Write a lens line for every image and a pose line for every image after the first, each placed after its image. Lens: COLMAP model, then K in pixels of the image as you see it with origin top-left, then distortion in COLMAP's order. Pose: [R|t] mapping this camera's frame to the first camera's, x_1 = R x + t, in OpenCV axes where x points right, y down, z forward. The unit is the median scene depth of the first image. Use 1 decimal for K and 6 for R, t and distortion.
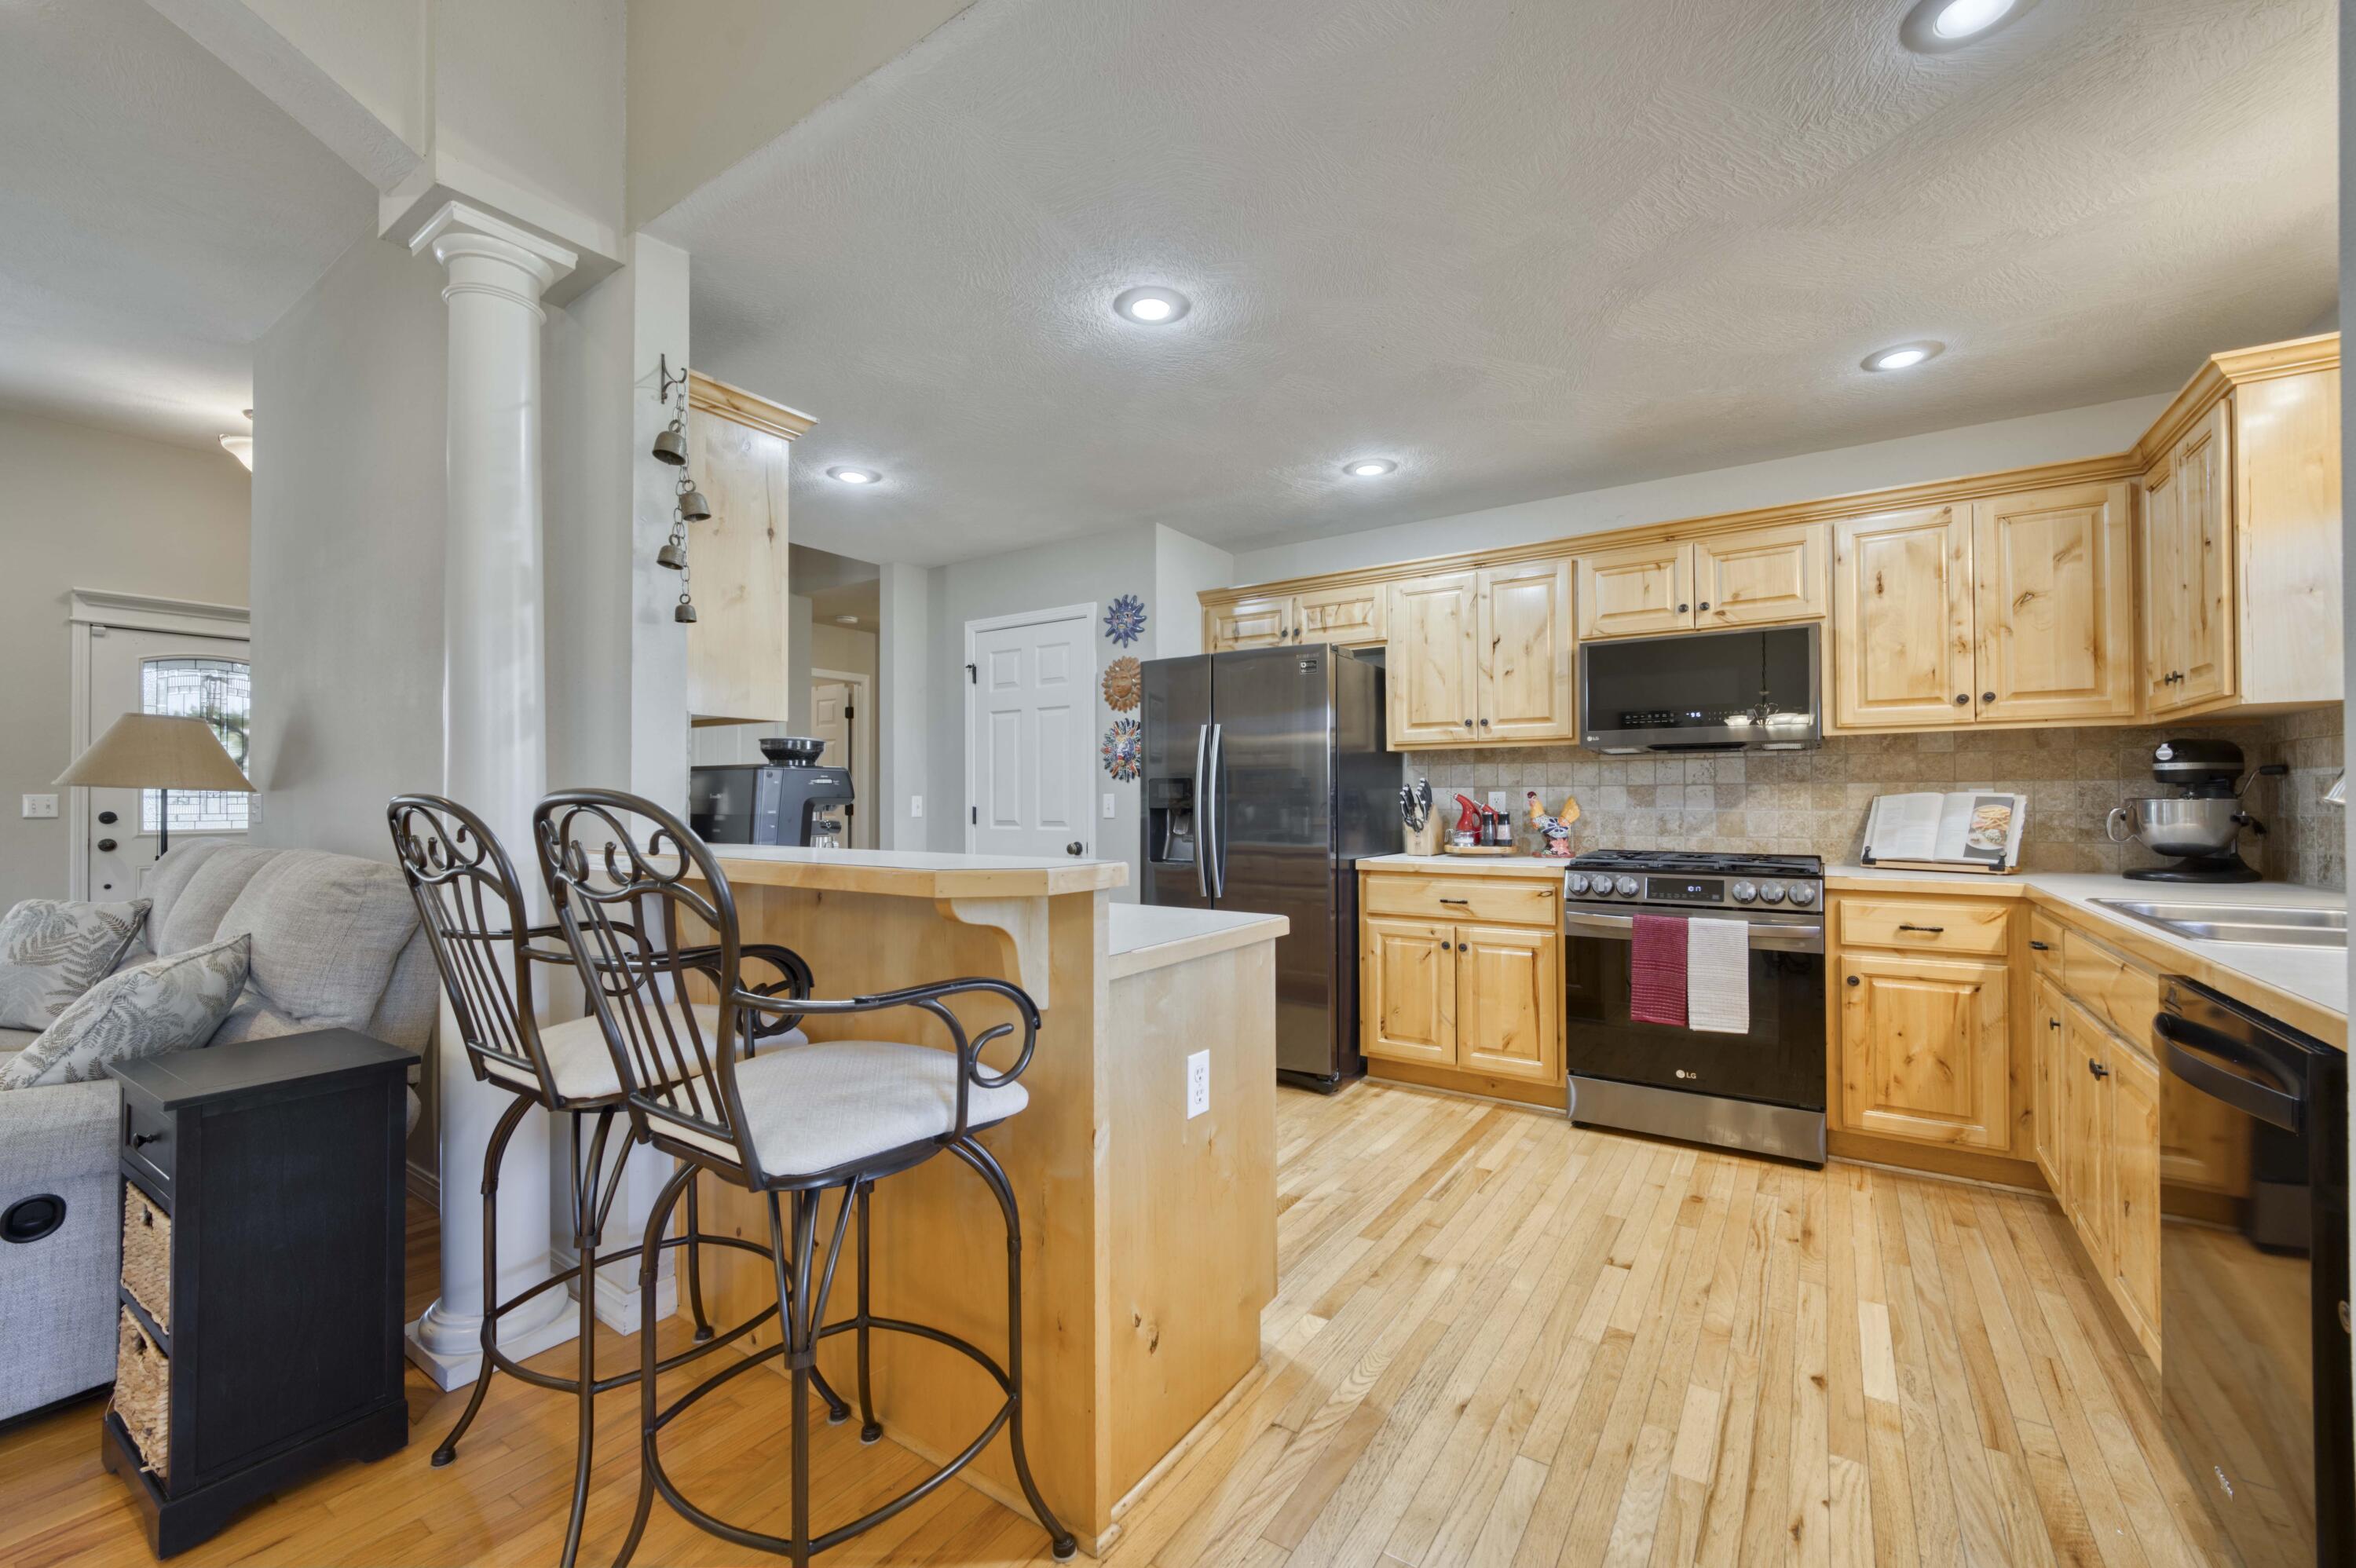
lens RADIAL K [[946.6, 0, 1172.4], [0, 946.6, 788.6], [0, 0, 1]] dist [0.001821, -0.004384]
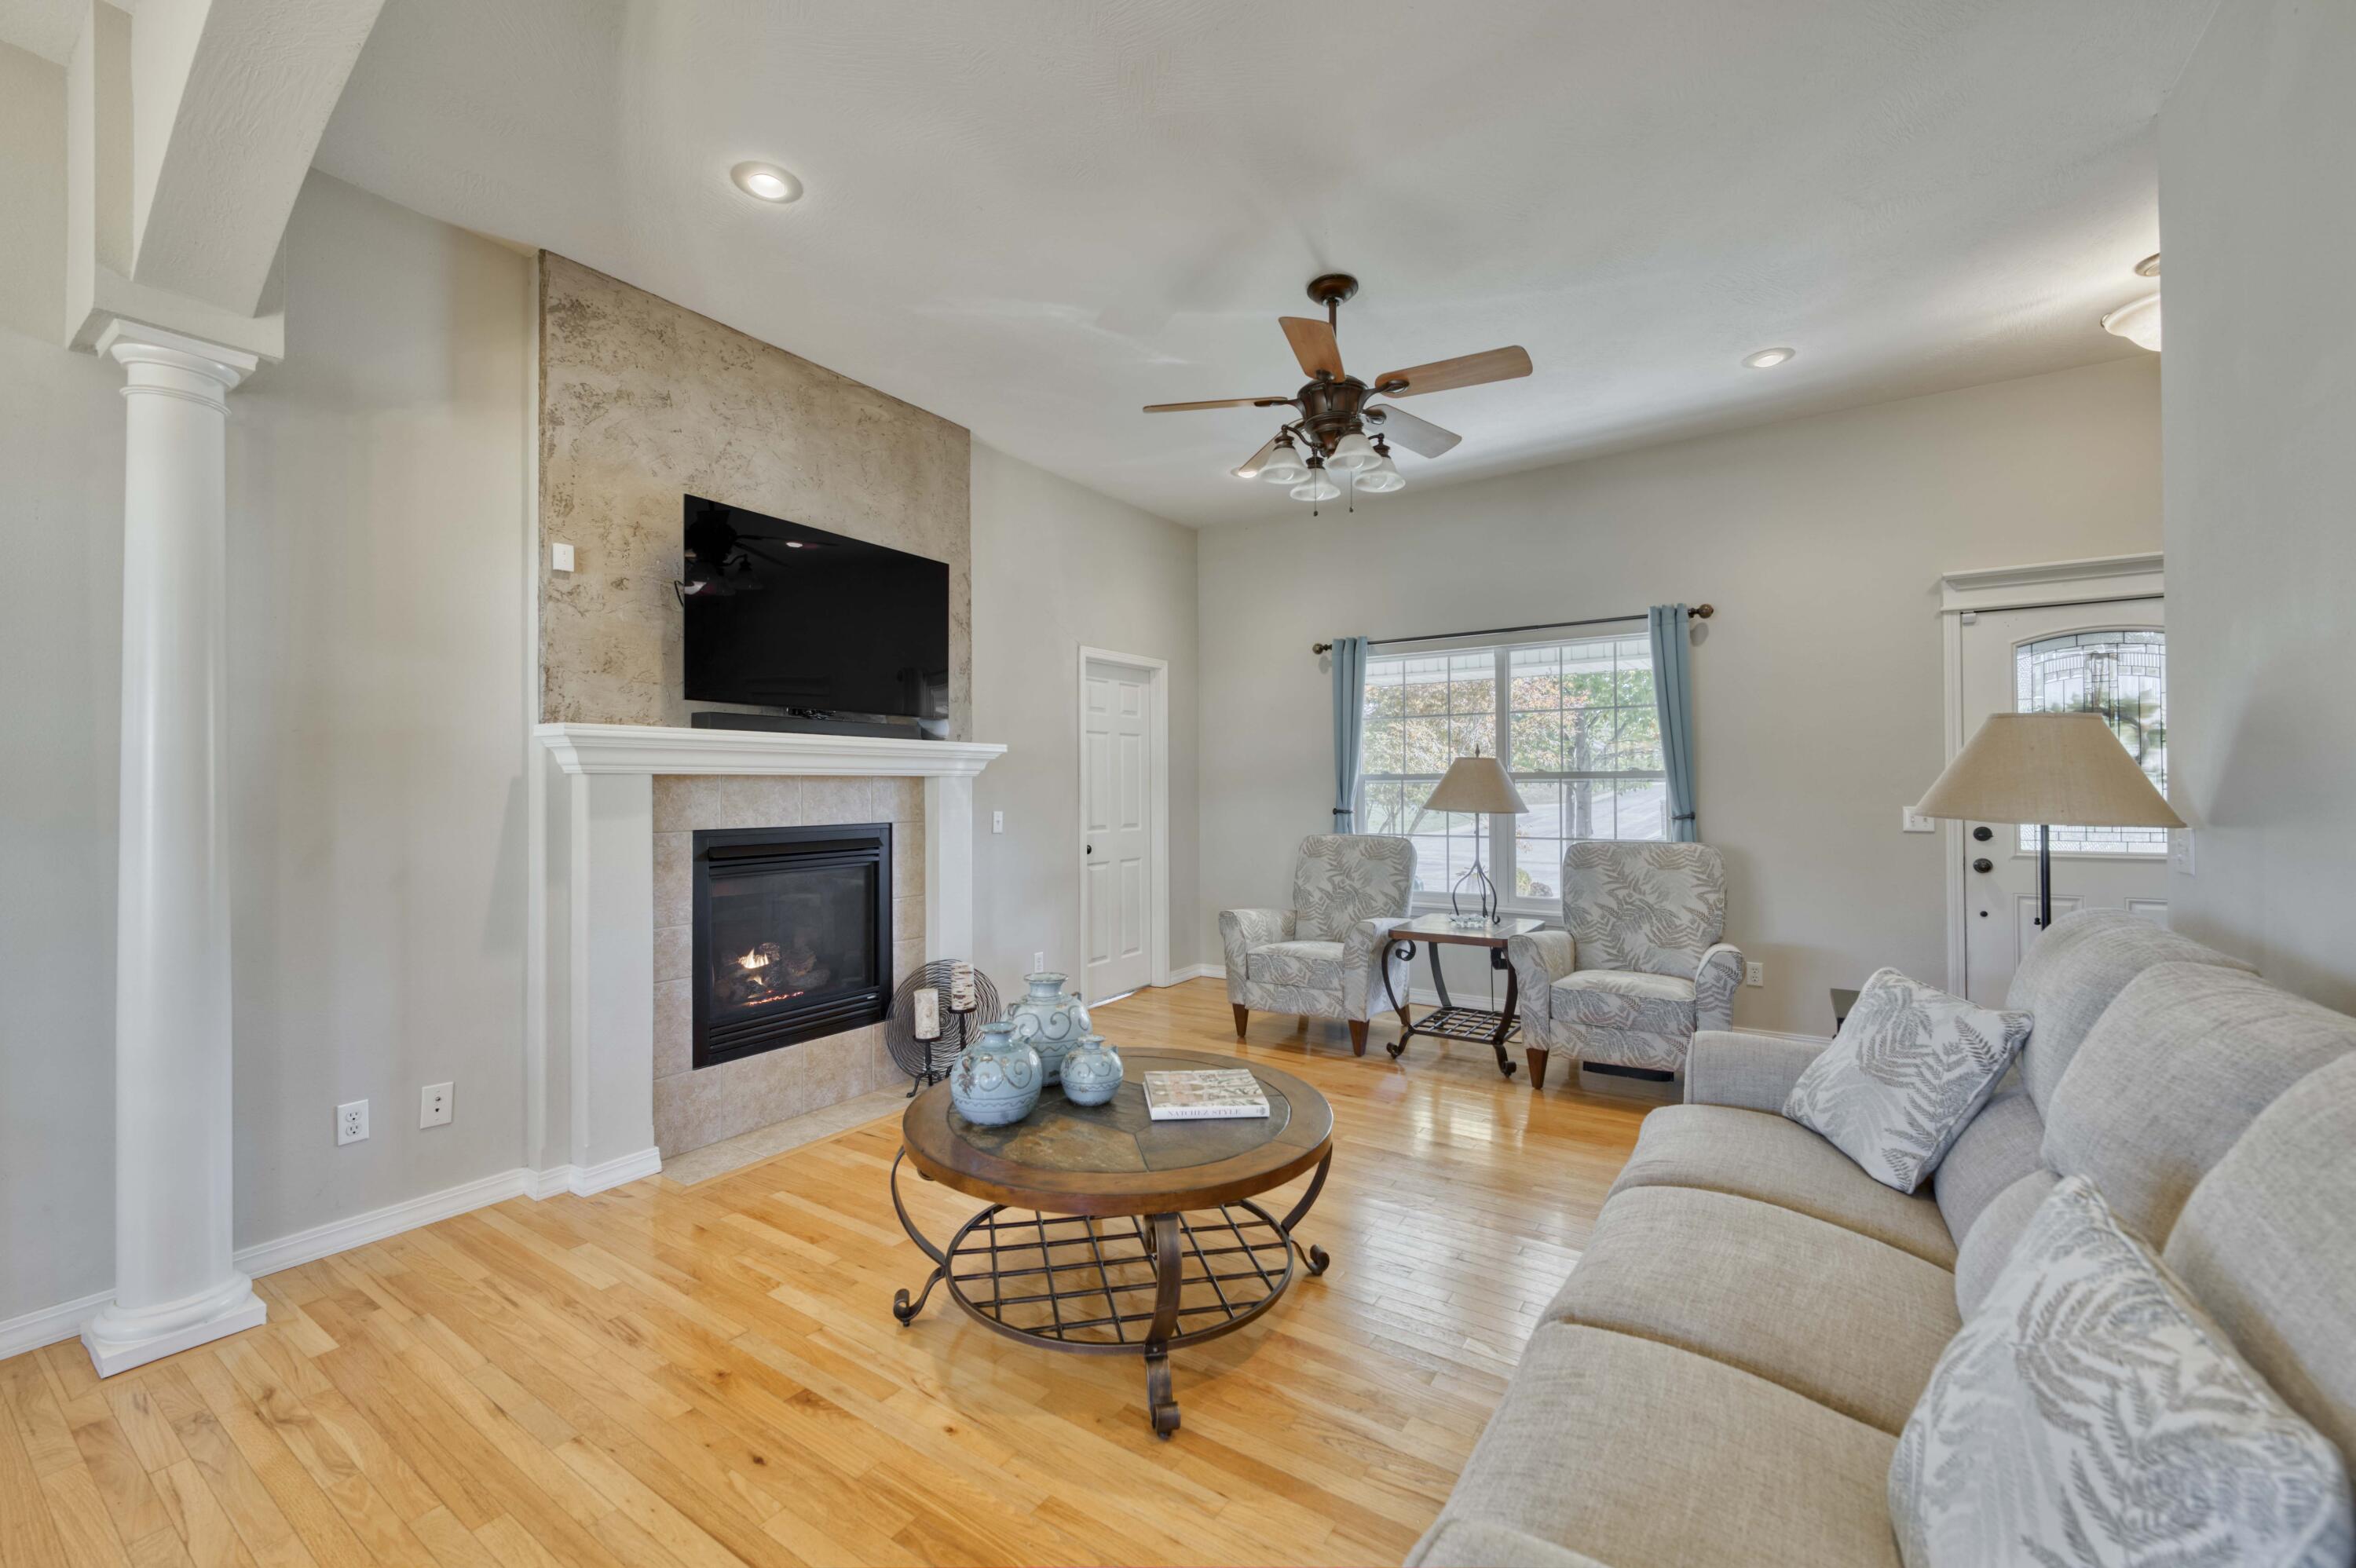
lens RADIAL K [[946.4, 0, 1175.0], [0, 946.4, 781.1], [0, 0, 1]] dist [0.000683, -0.000360]
pose [[0.009774, -0.003852, -0.999945, -0.393801], [0.014302, 0.999891, -0.003712, -0.035193], [0.999850, -0.014265, 0.009828, 0.367860]]
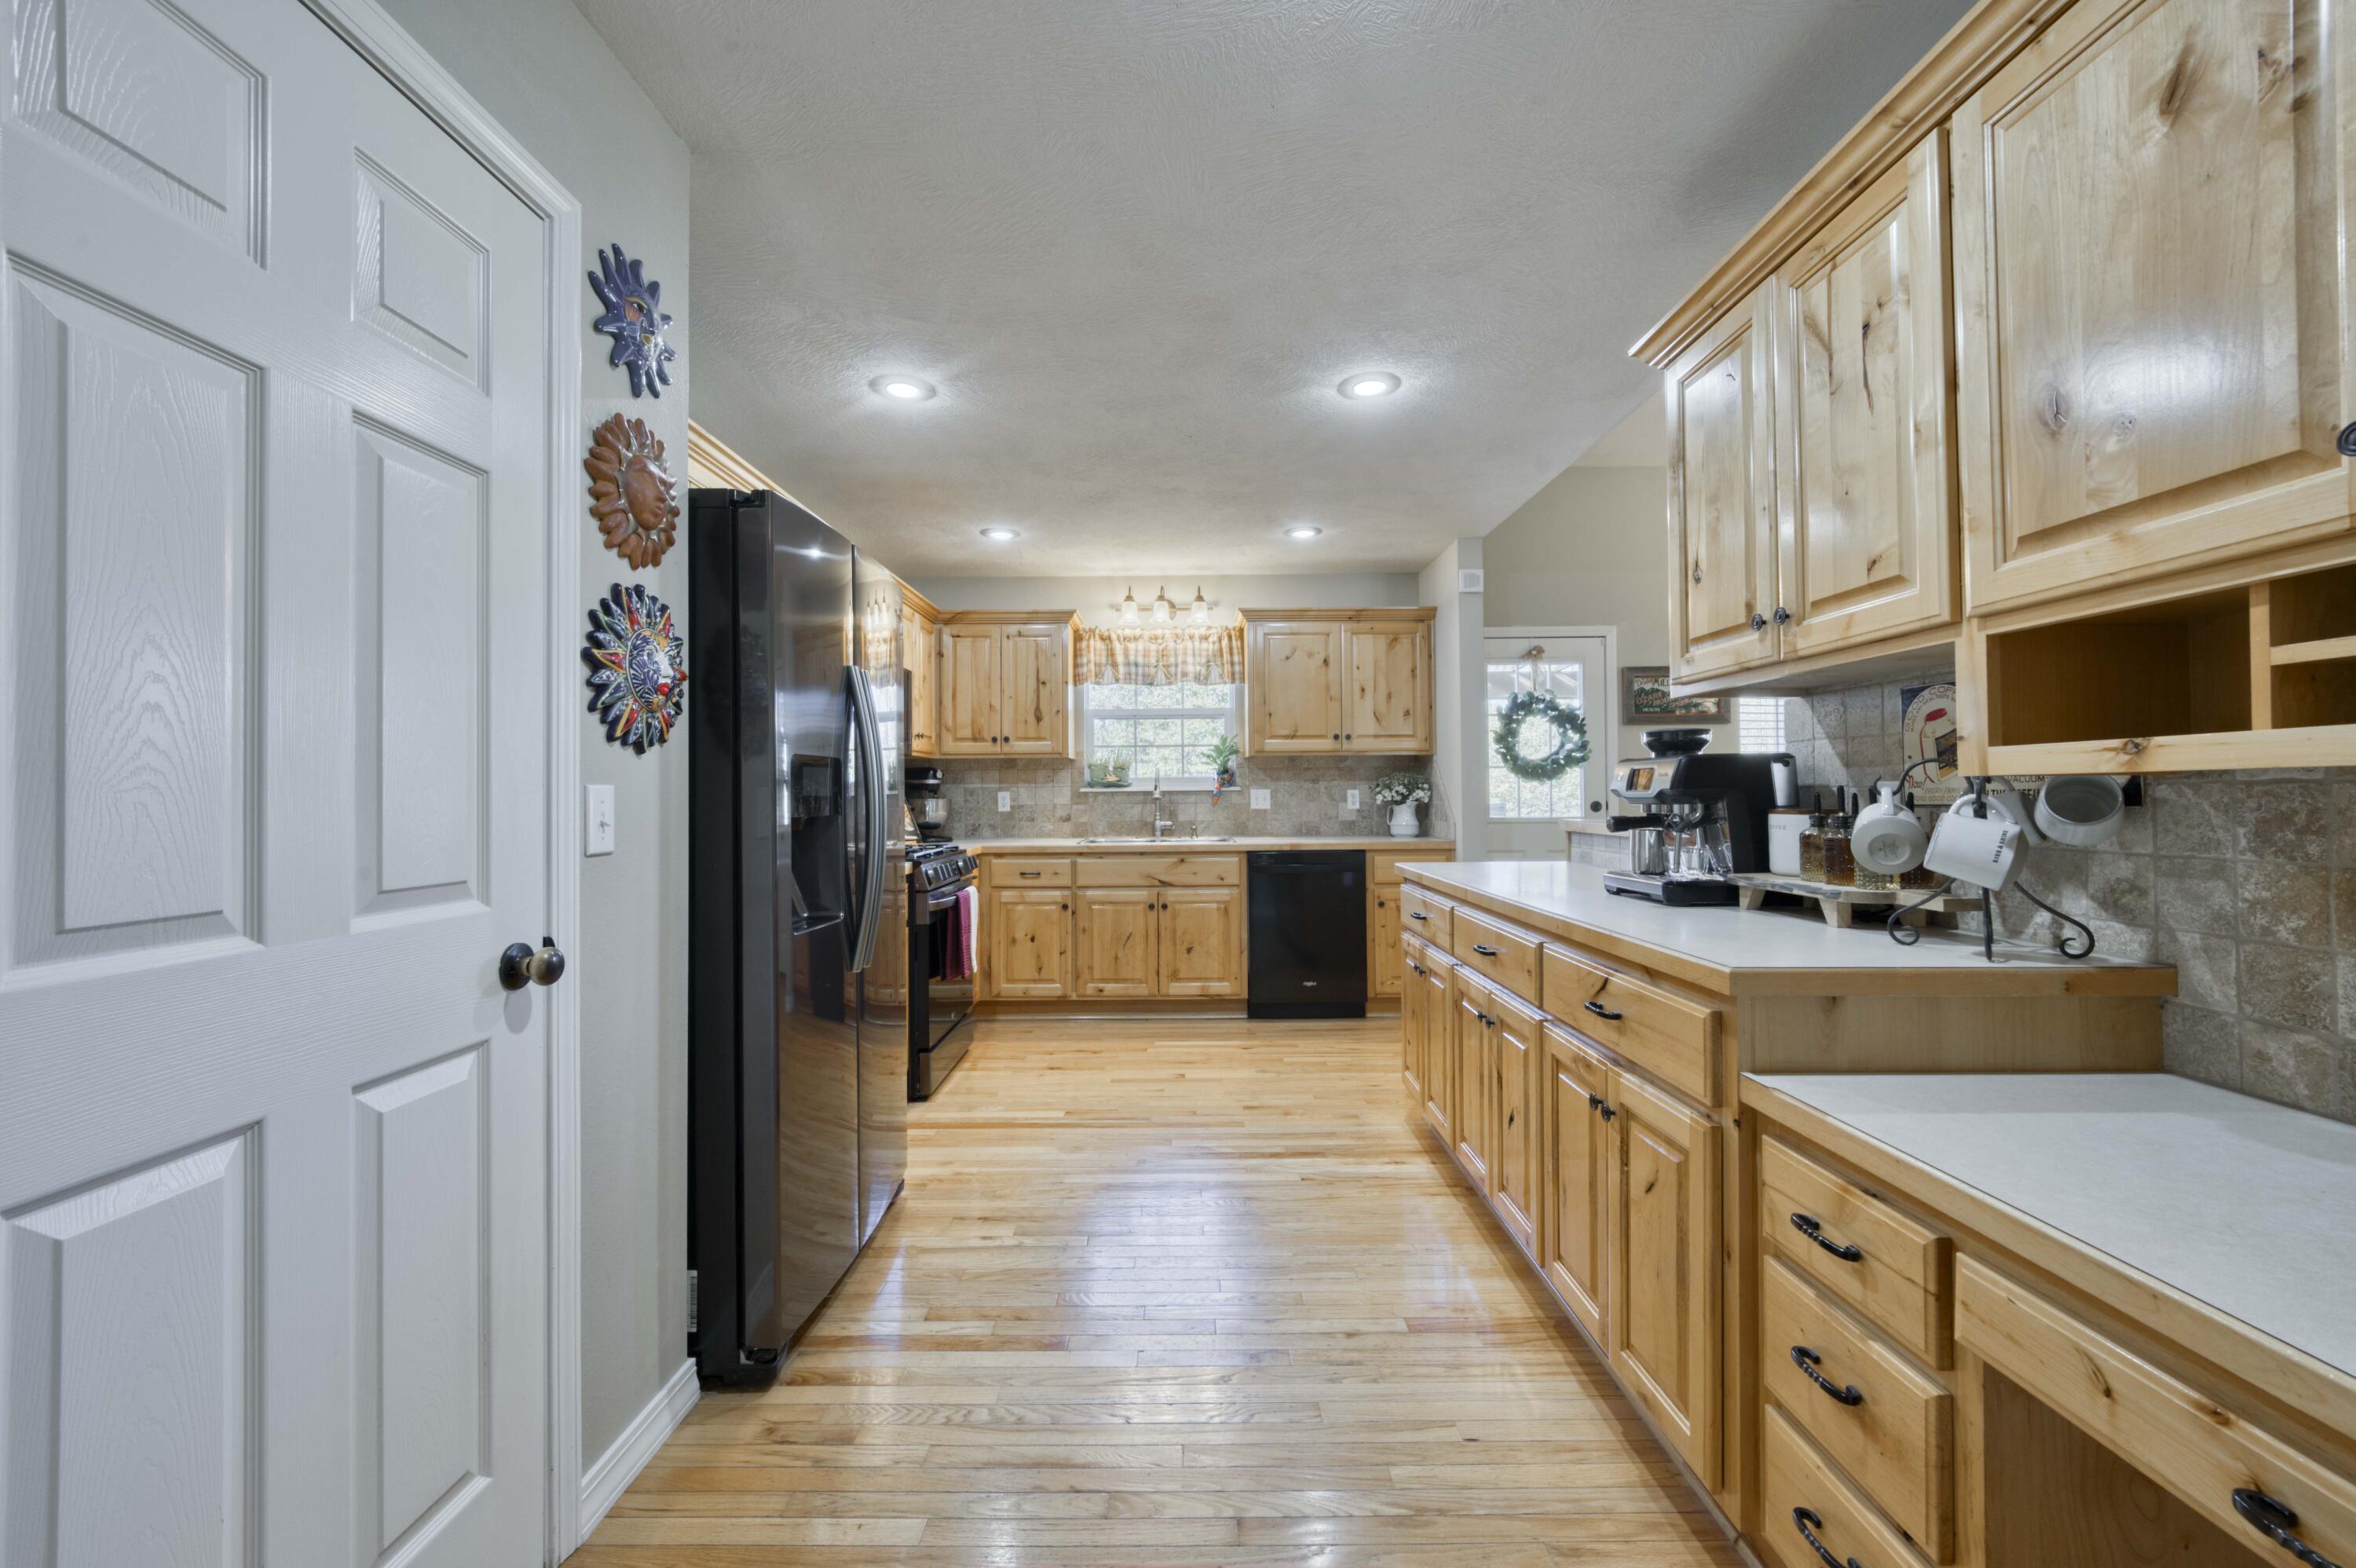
lens RADIAL K [[933.1, 0, 1178.0], [0, 933.1, 784.0], [0, 0, 1]] dist [-0.000275, -0.000114]
pose [[-0.557937, 0.017282, 0.829704, -0.610974], [-0.000007, 0.999783, -0.020830, 0.016520], [-0.829883, -0.011628, -0.557816, 1.318390]]
